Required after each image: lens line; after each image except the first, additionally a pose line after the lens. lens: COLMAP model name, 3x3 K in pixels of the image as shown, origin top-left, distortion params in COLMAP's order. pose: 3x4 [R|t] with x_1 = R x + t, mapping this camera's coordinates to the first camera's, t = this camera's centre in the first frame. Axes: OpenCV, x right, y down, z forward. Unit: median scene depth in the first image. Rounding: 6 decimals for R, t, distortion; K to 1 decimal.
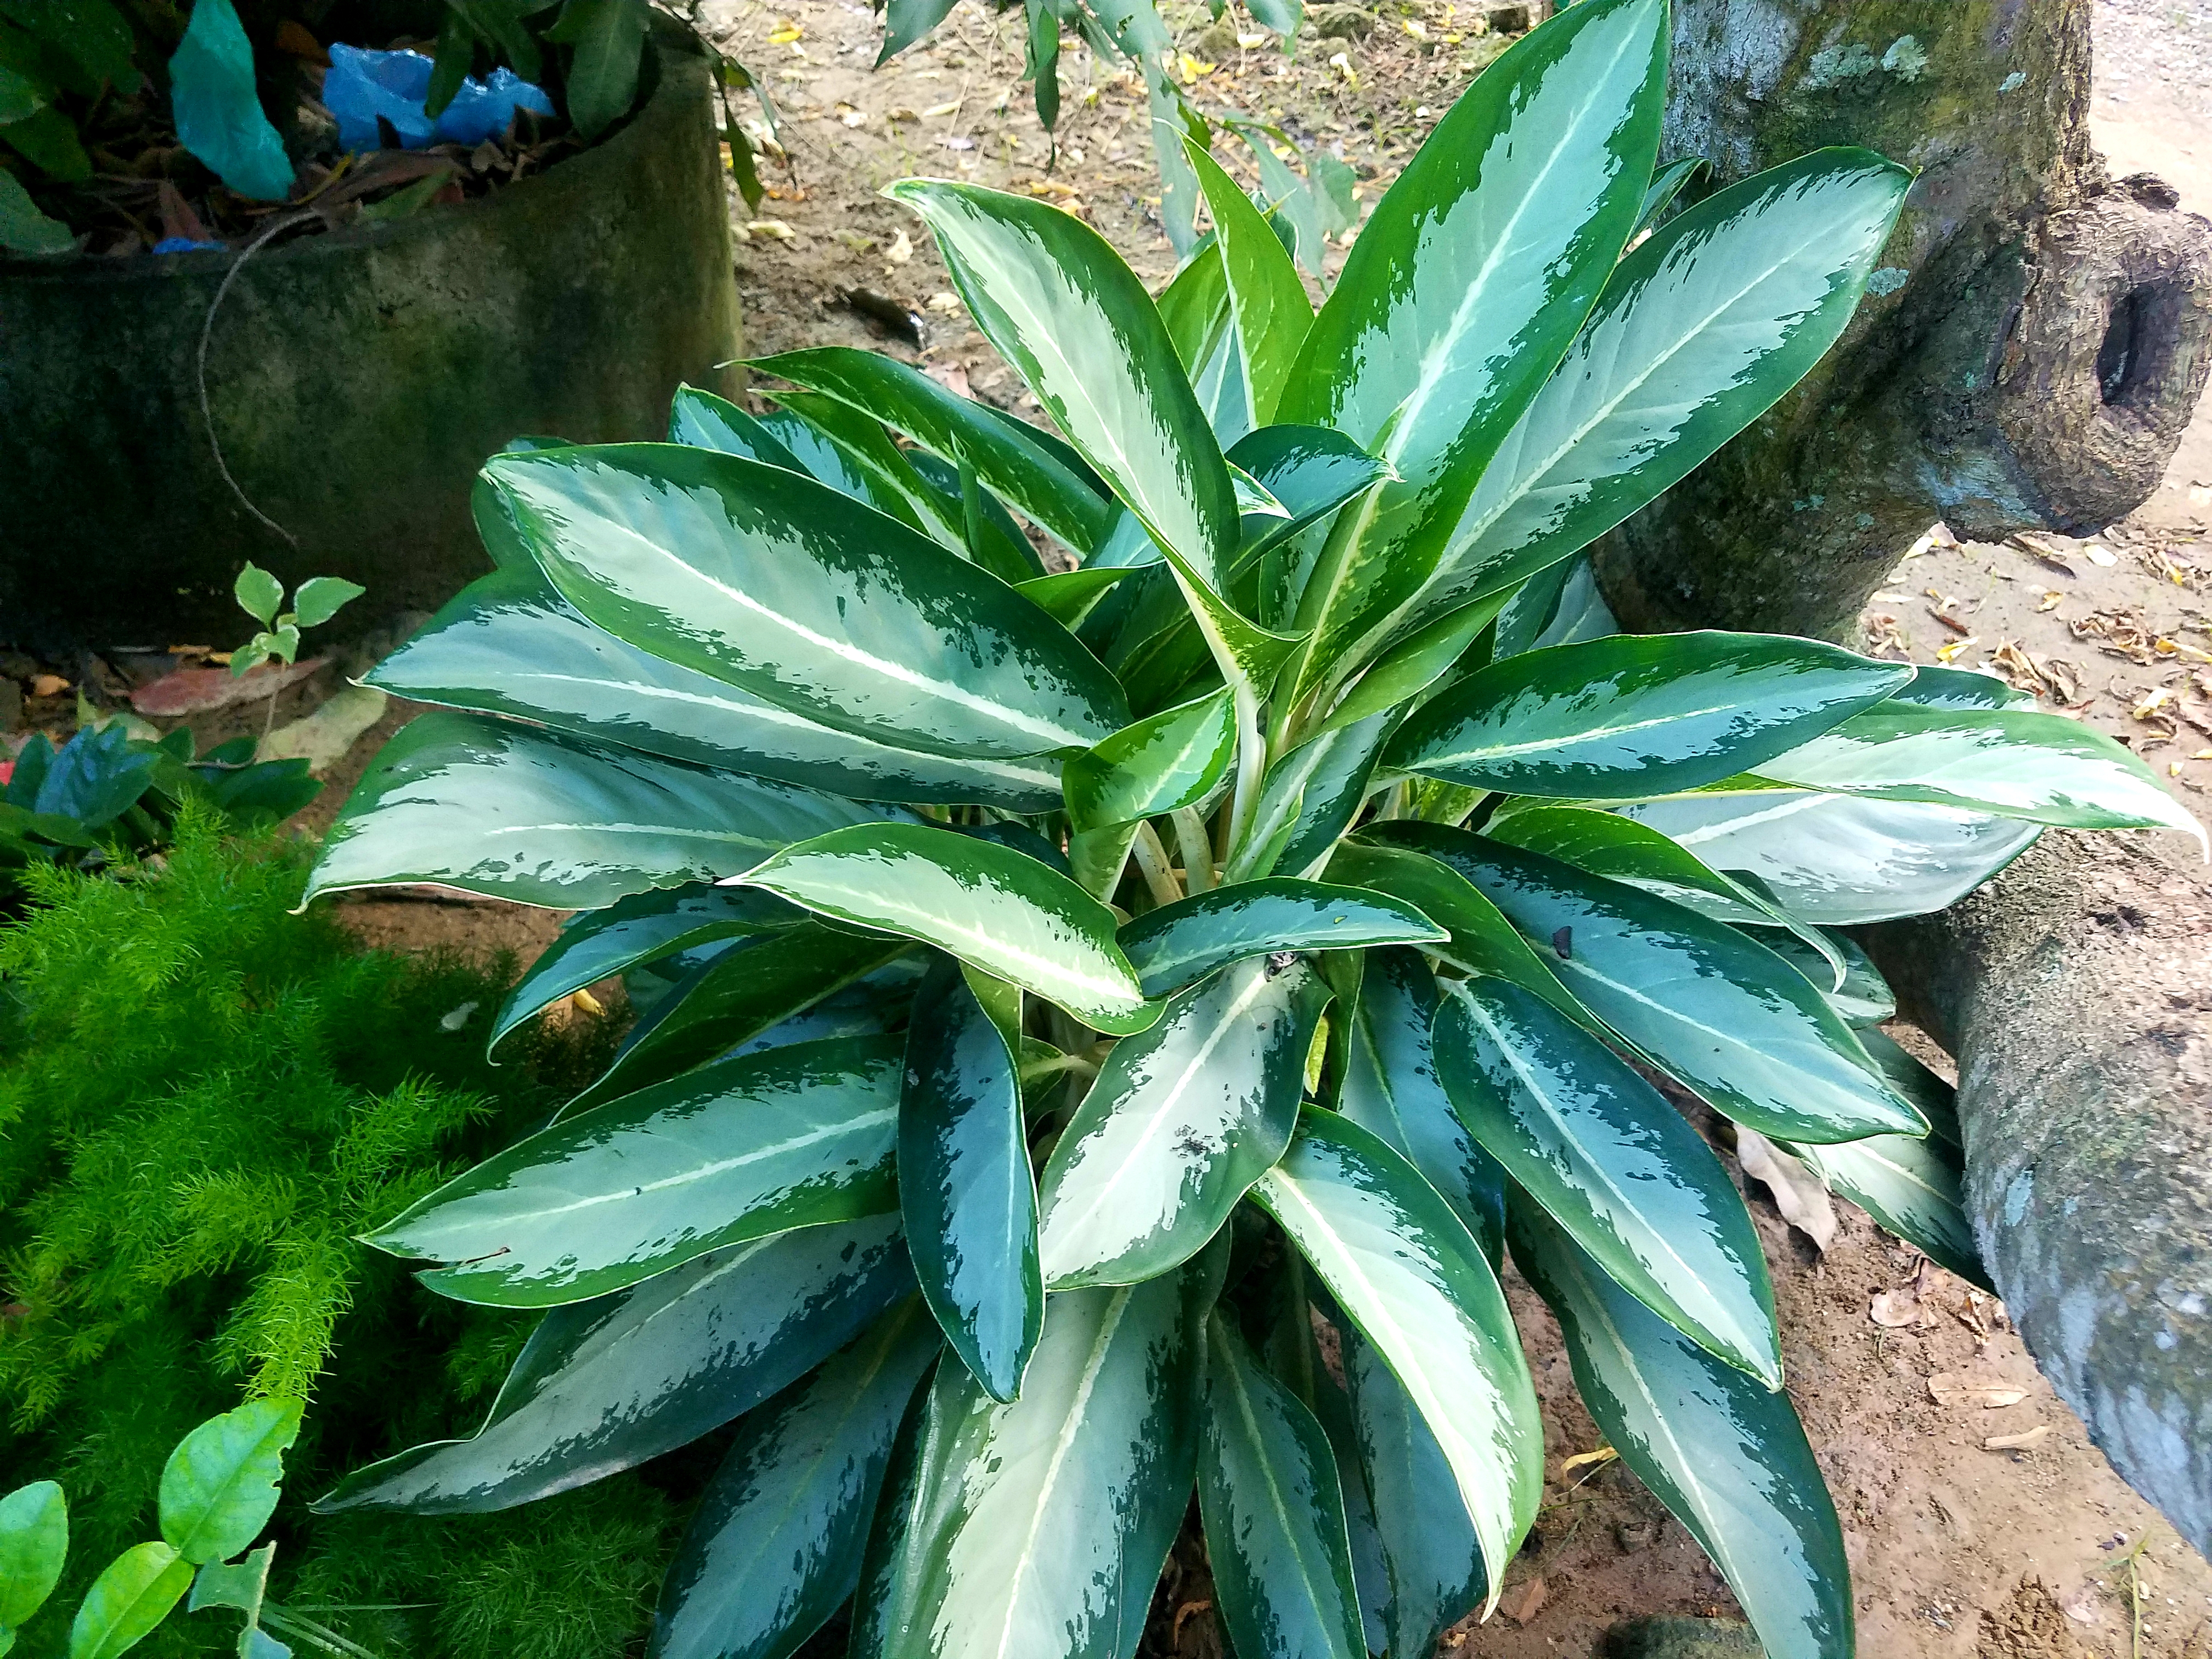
lens RADIAL K [[1630.9, 0, 1146.5], [0, 1630.9, 834.1], [0, 0, 1]] dist [0.182797, -0.320131]
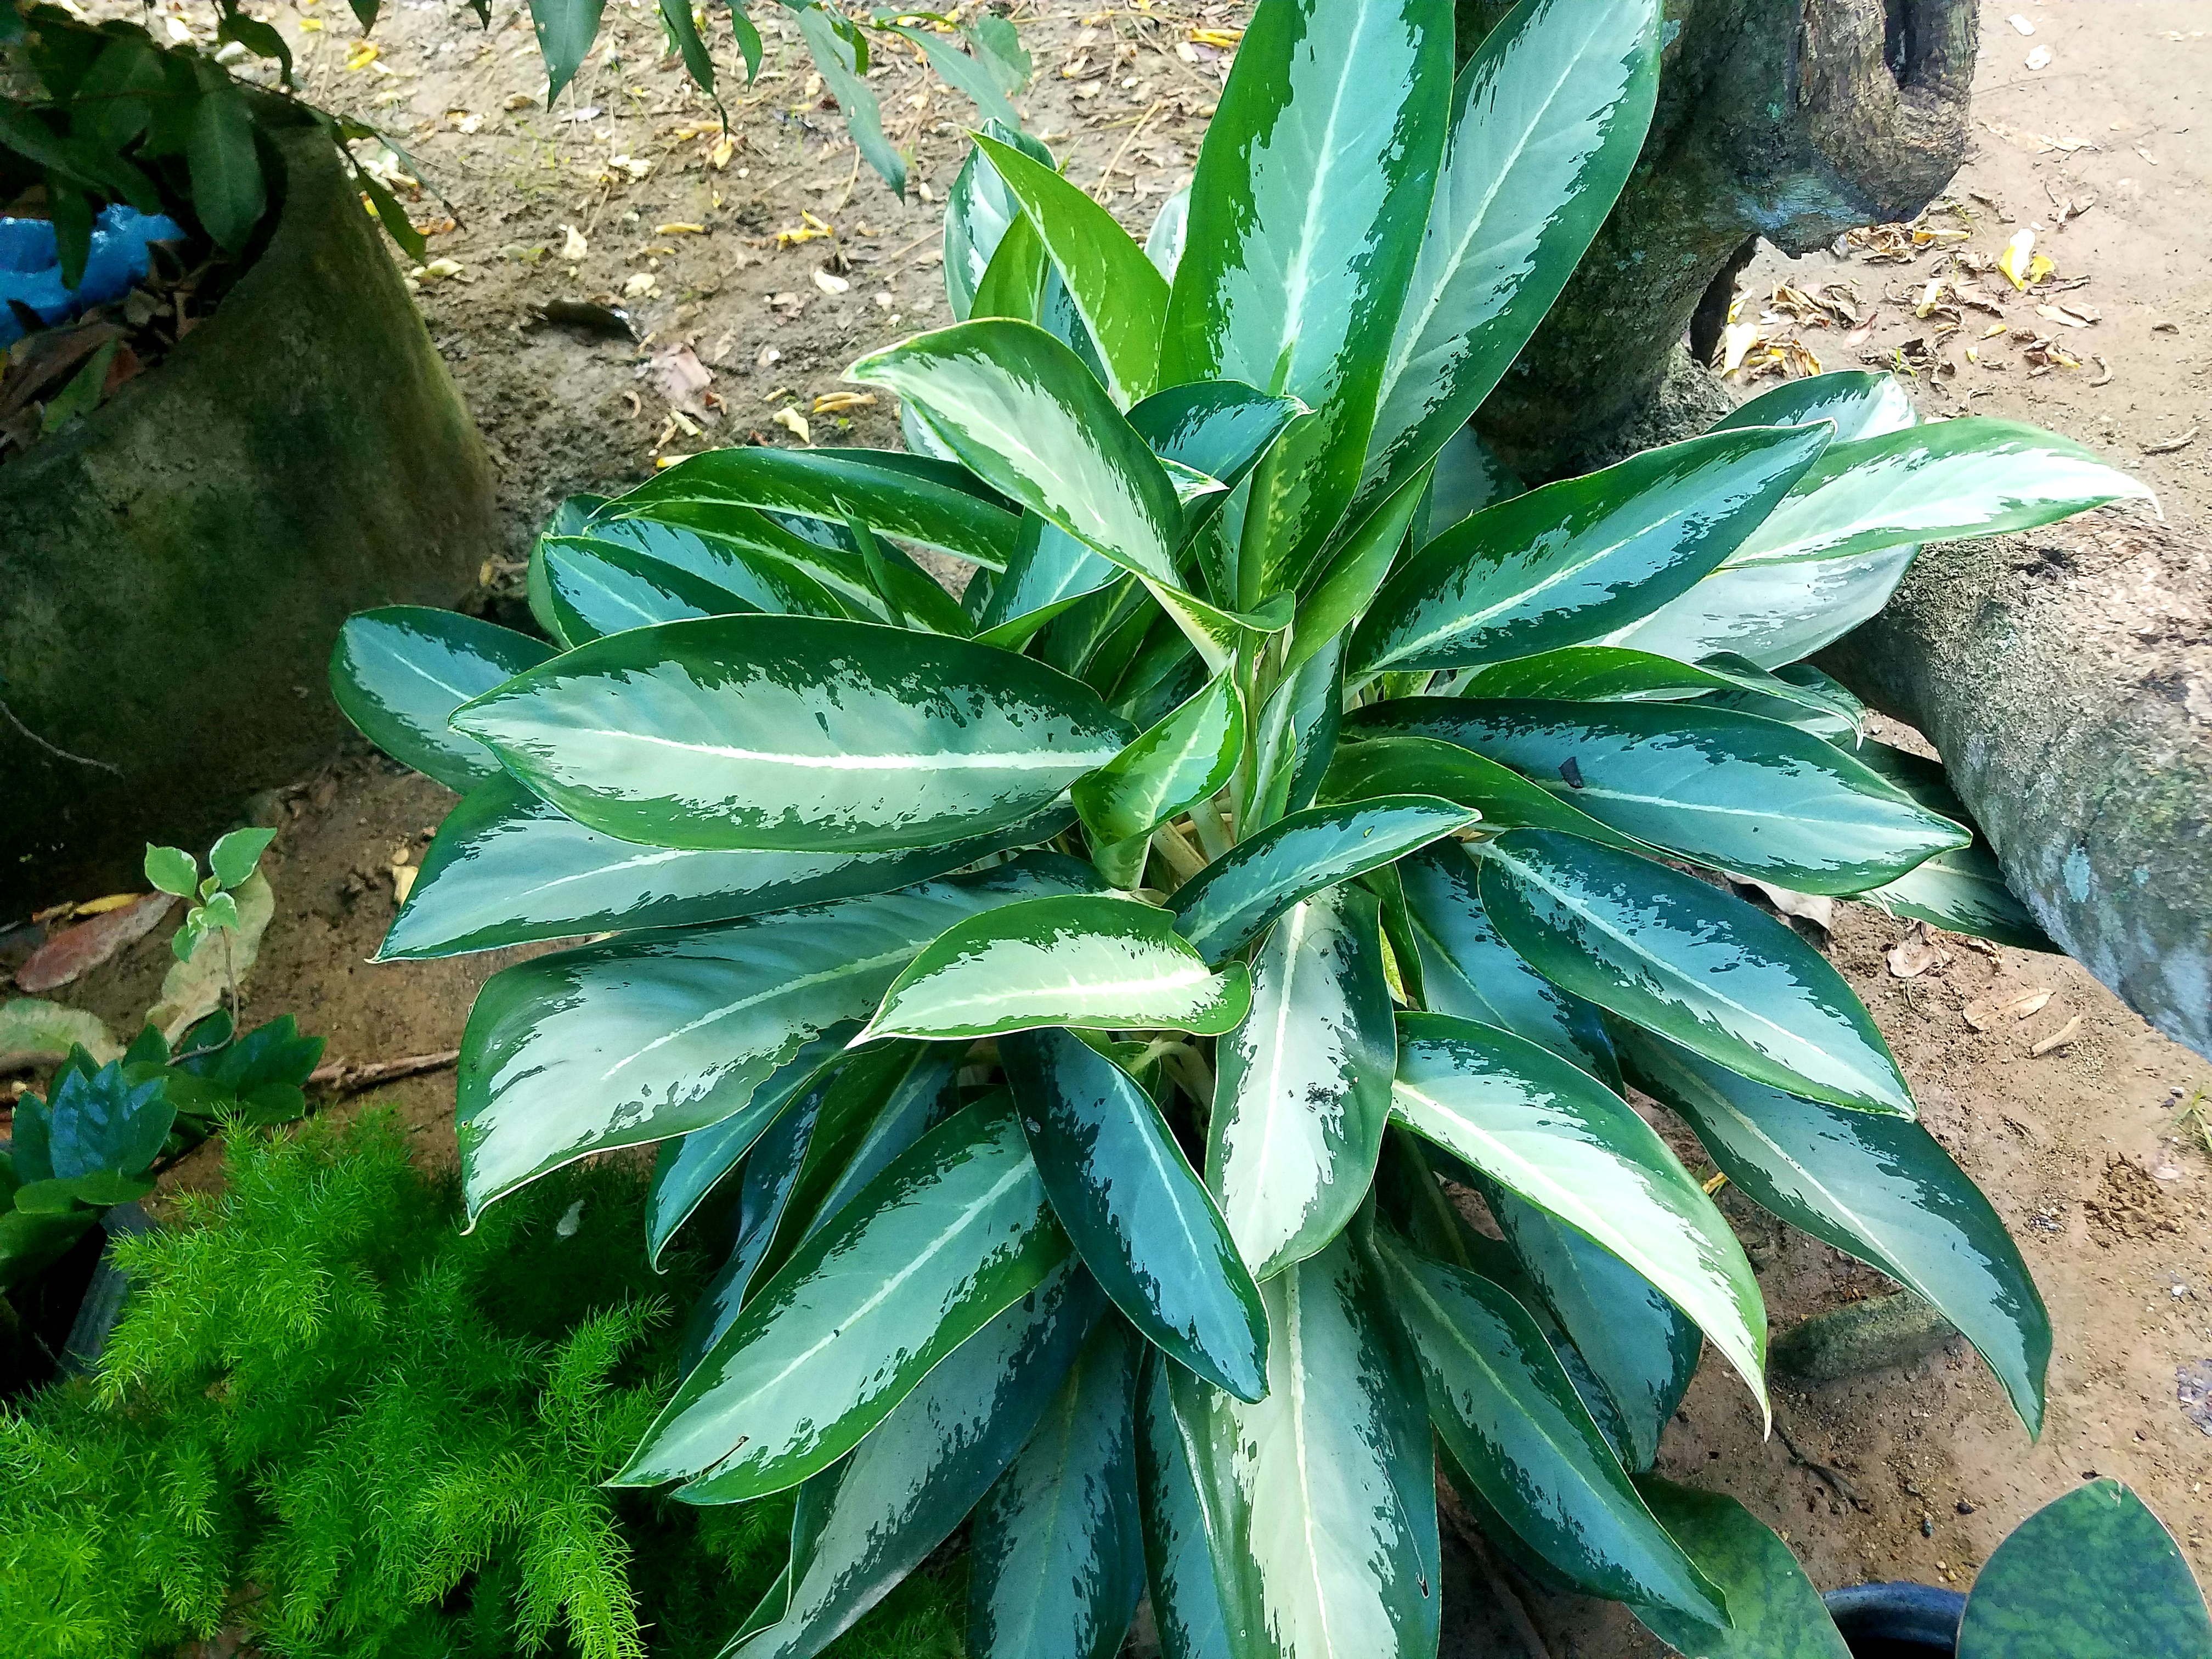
lens RADIAL K [[1632.3, 0, 1106.0], [0, 1632.3, 829.5], [0, 0, 1]] dist [0.160160, -0.271637]
pose [[0.938785, -0.340526, 0.052198, -0.091567], [0.334621, 0.937358, 0.096898, -0.106980], [-0.081925, -0.073500, 0.993925, 0.004671]]
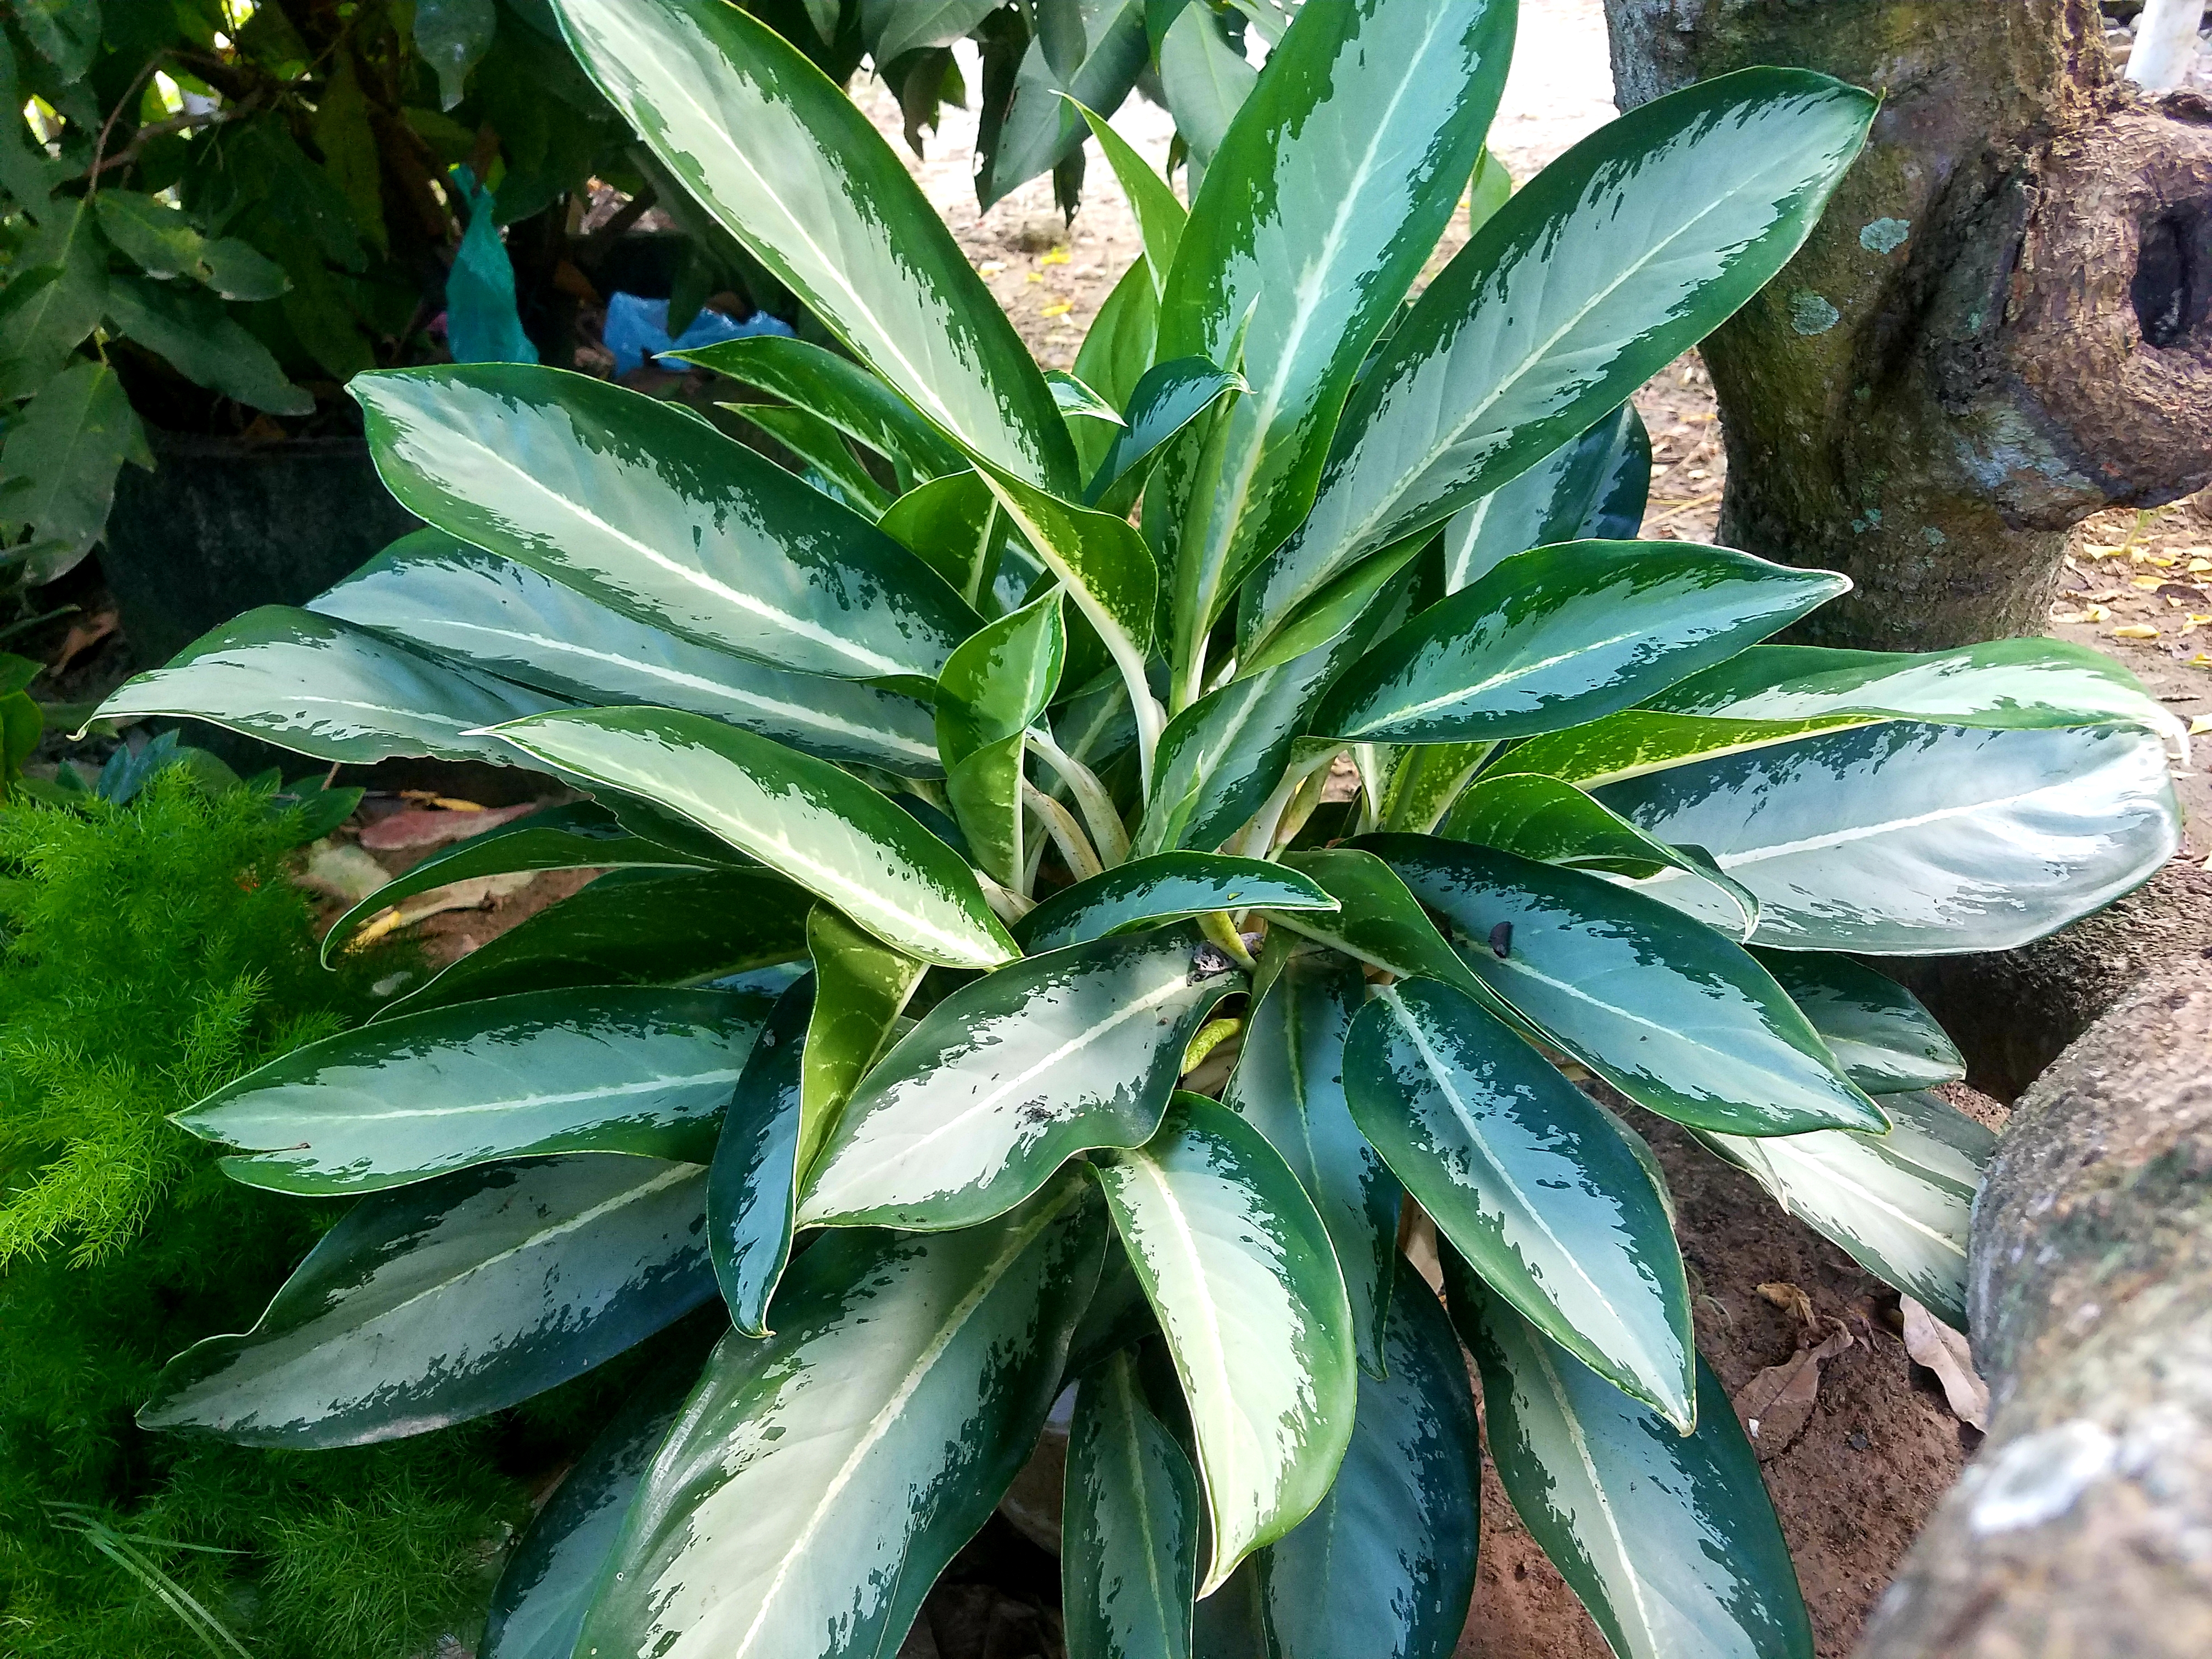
lens RADIAL K [[1640.3, 0, 1116.7], [0, 1640.3, 855.5], [0, 0, 1]] dist [0.151297, -0.238859]
pose [[0.975997, 0.011400, -0.217484, 0.266494], [-0.046865, 0.986227, -0.158621, 0.188231], [0.212680, 0.165006, 0.963089, 0.097672]]
